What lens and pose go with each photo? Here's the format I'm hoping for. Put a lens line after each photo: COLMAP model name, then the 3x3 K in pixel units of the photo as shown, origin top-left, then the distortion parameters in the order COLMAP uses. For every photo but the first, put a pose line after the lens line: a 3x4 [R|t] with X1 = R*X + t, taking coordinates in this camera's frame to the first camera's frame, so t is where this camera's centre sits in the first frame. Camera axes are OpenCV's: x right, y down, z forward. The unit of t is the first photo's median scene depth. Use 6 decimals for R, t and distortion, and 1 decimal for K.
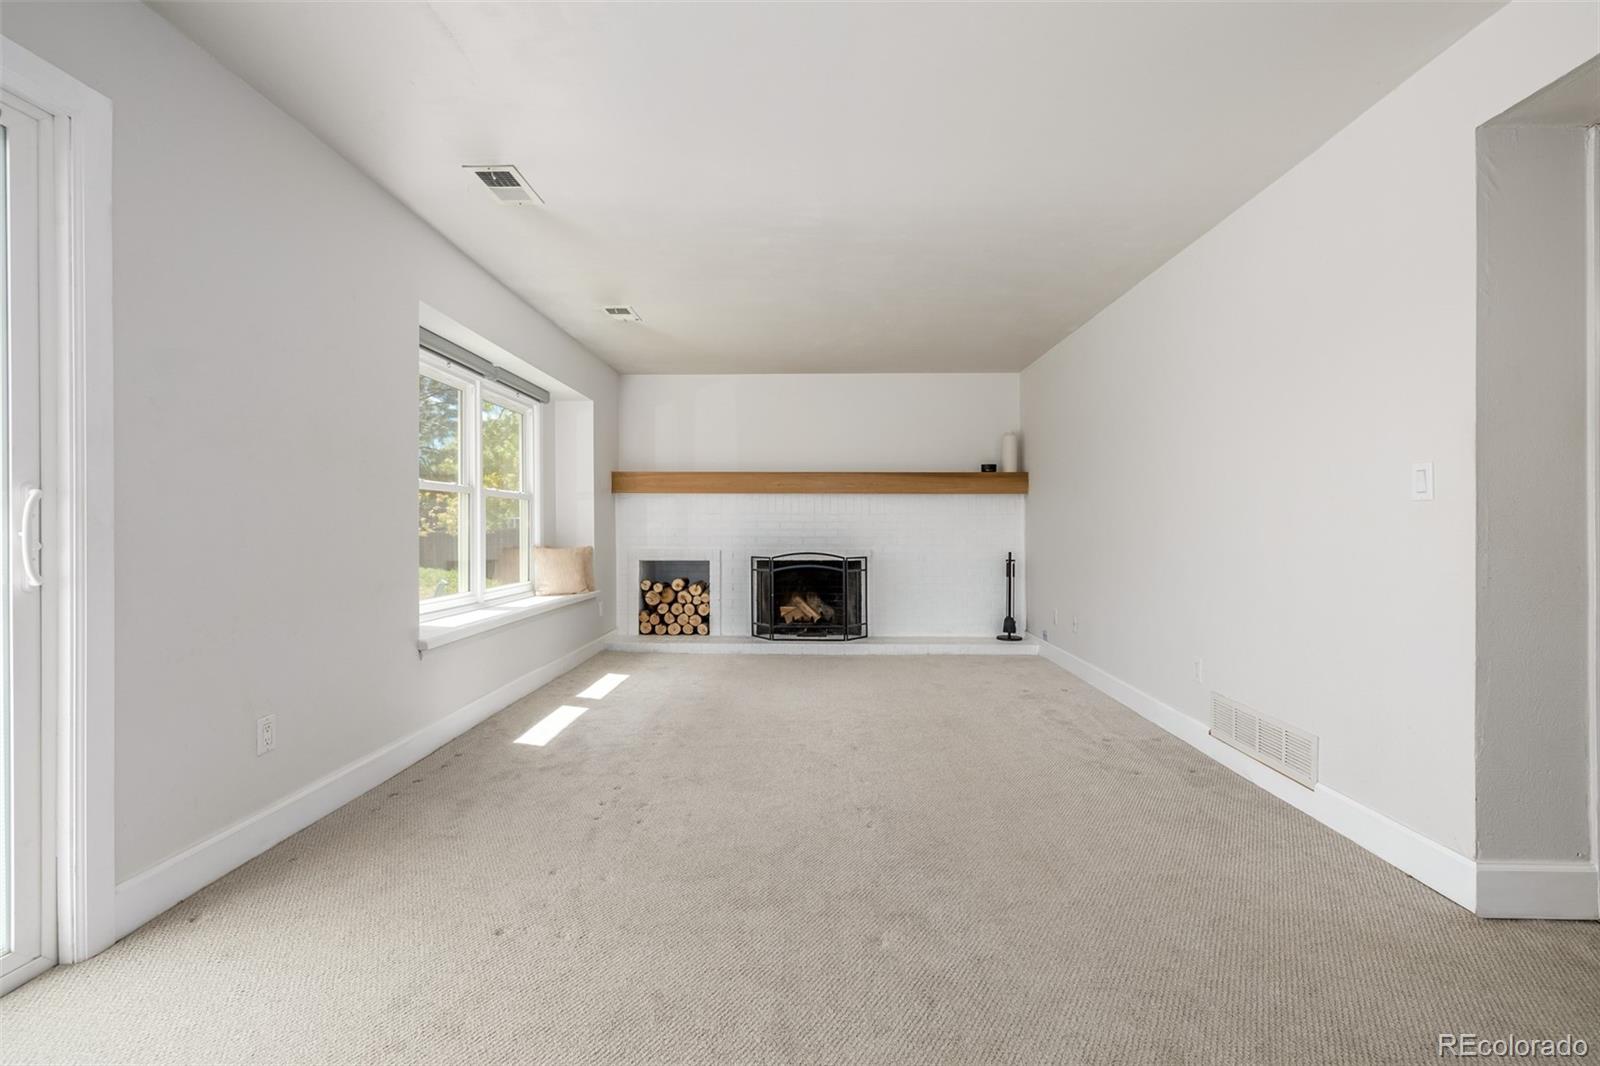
lens RADIAL K [[682.4, 0, 794.6], [0, 682.4, 528.5], [0, 0, 1]] dist [0.002604, -0.000416]
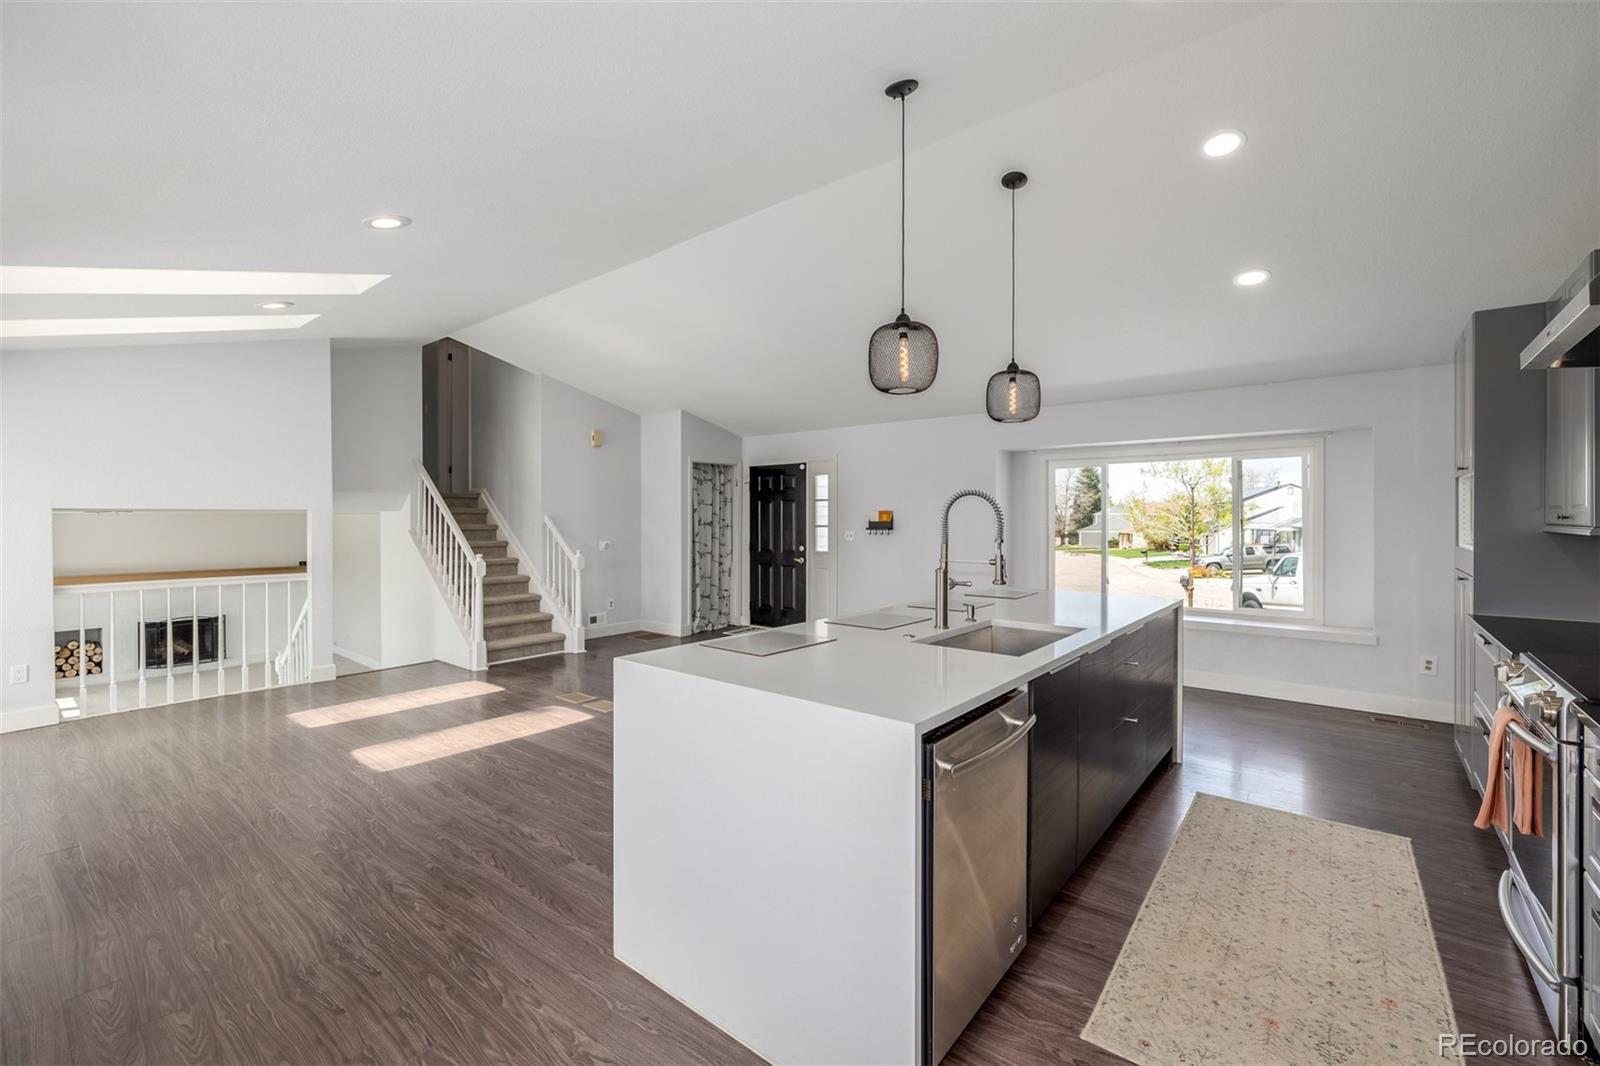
lens RADIAL K [[682.4, 0, 798.3], [0, 682.4, 521.8], [0, 0, 1]] dist [0.002604, -0.000416]
pose [[0.607547, -0.005398, 0.794266, -0.412770], [0.008672, 0.999962, 0.000163, -0.194020], [-0.794237, 0.006789, 0.607571, -1.335451]]
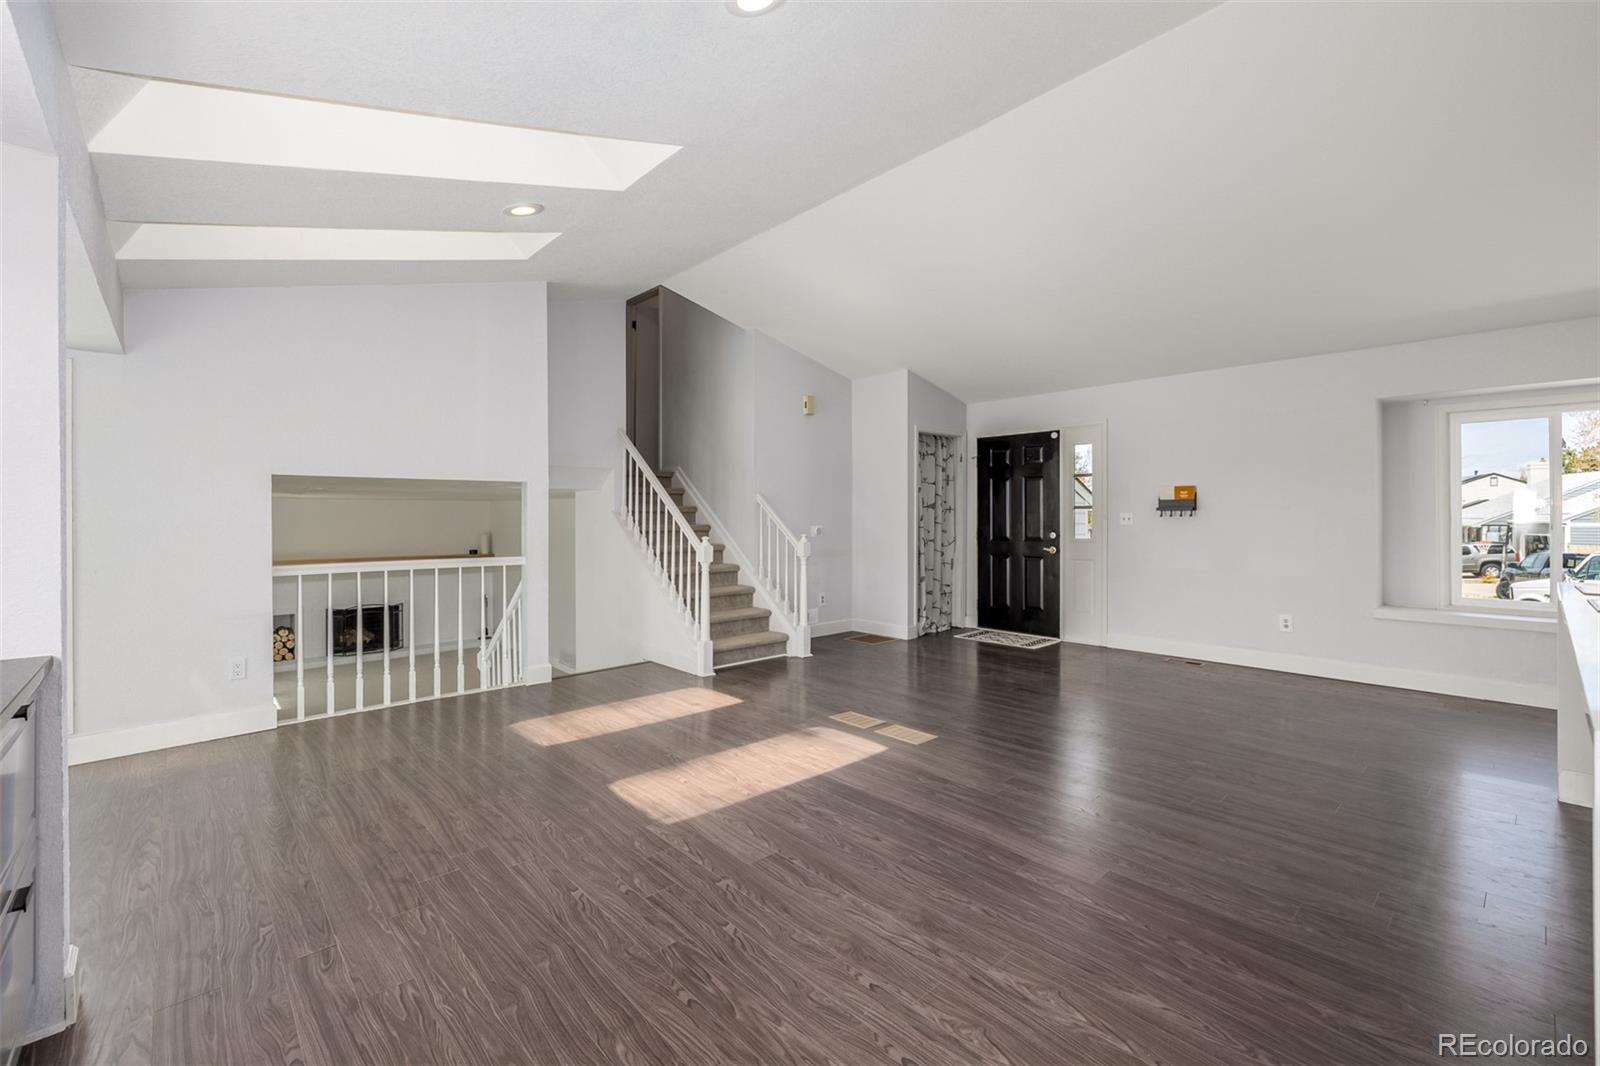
lens RADIAL K [[682.4, 0, 790.7], [0, 682.4, 519.8], [0, 0, 1]] dist [0.002604, -0.000416]
pose [[0.718176, -0.005241, 0.695842, -0.408292], [0.007751, 0.999970, -0.000468, -0.167616], [-0.695819, 0.005729, 0.718195, -1.000588]]
